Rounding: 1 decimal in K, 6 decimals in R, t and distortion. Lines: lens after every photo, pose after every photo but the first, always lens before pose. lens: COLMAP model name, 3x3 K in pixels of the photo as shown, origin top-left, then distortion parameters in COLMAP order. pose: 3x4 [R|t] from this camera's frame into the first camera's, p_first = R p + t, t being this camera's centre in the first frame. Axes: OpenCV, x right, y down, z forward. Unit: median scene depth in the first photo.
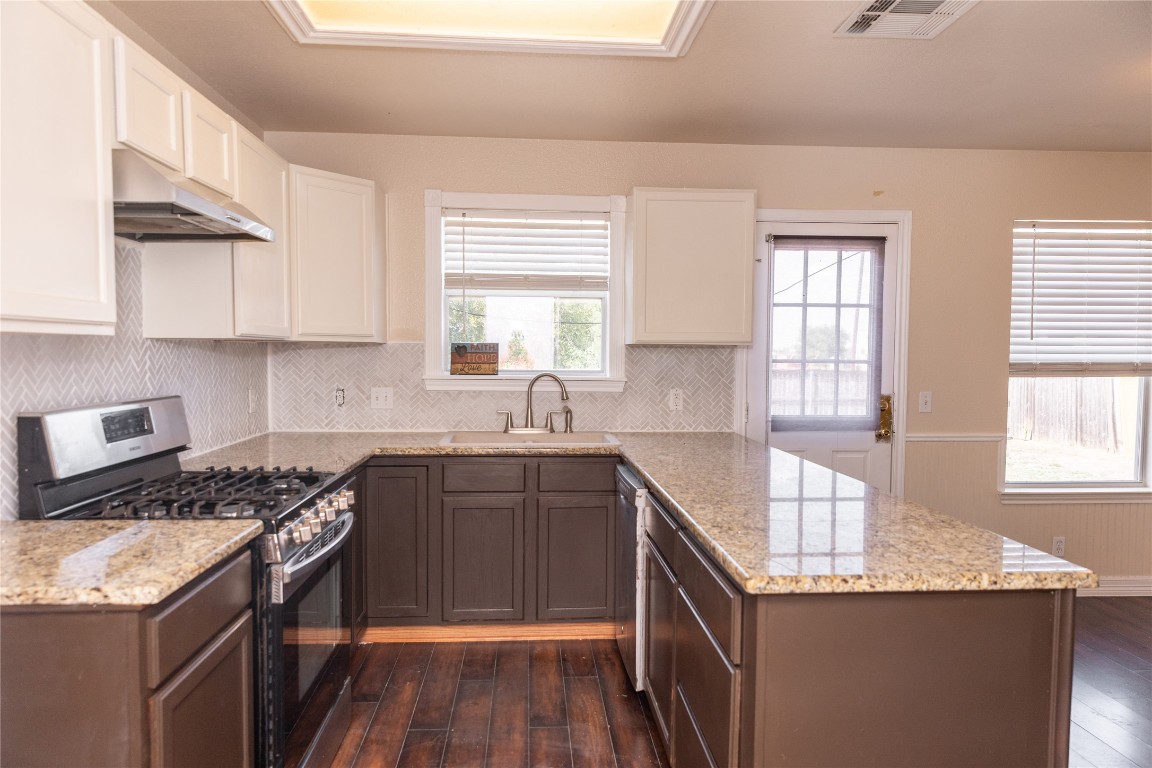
lens RADIAL K [[770.8, 0, 576.0], [0, 770.8, 384.0], [0, 0, 1]] dist [0.009587, -0.000570]
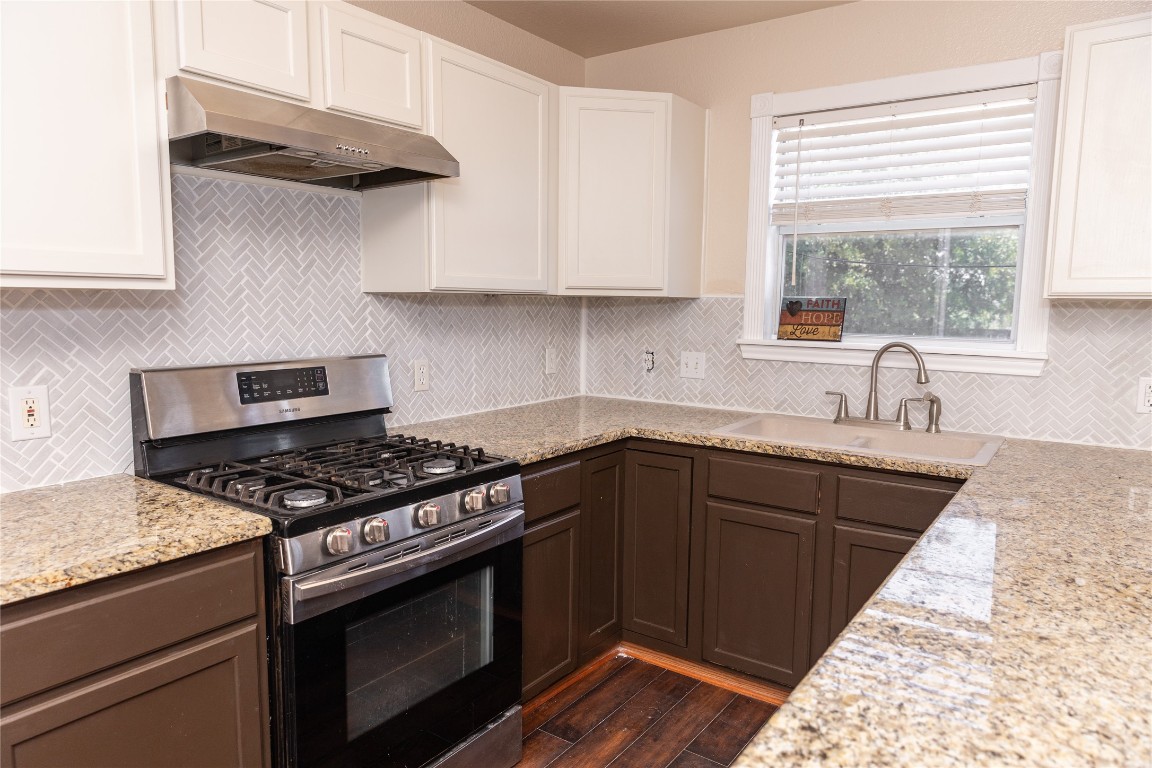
lens RADIAL K [[764.9, 0, 566.4], [0, 764.9, 384.4], [0, 0, 1]] dist [0.009414, 0.001275]
pose [[0.770748, 0.071672, -0.633096, 0.162284], [-0.033330, 0.996828, 0.072272, -0.015627], [0.636268, -0.034603, 0.770692, 0.285681]]
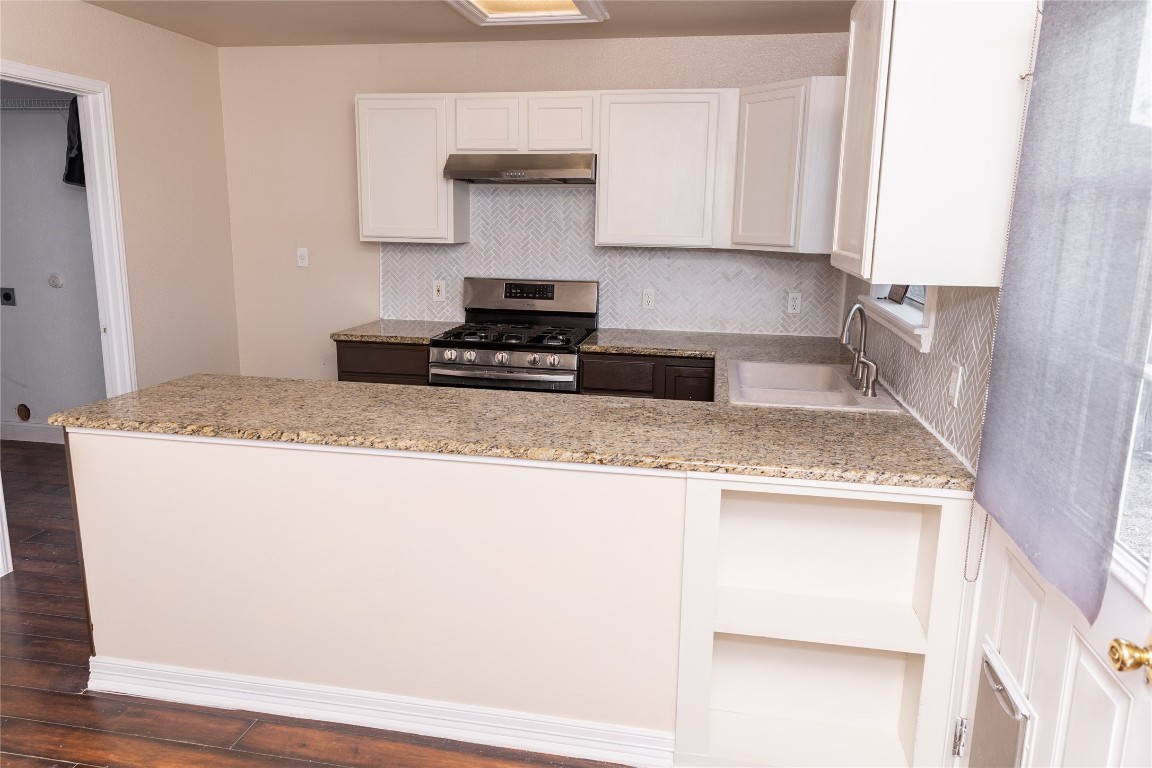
lens RADIAL K [[805.1, 0, 576.0], [0, 805.1, 384.0], [0, 0, 1]] dist [0.006178, 0.000637]
pose [[-0.251772, 0.184832, -0.949973, 0.731433], [-0.060697, 0.976645, 0.206108, -0.078239], [0.965881, 0.109553, -0.234673, 0.911379]]
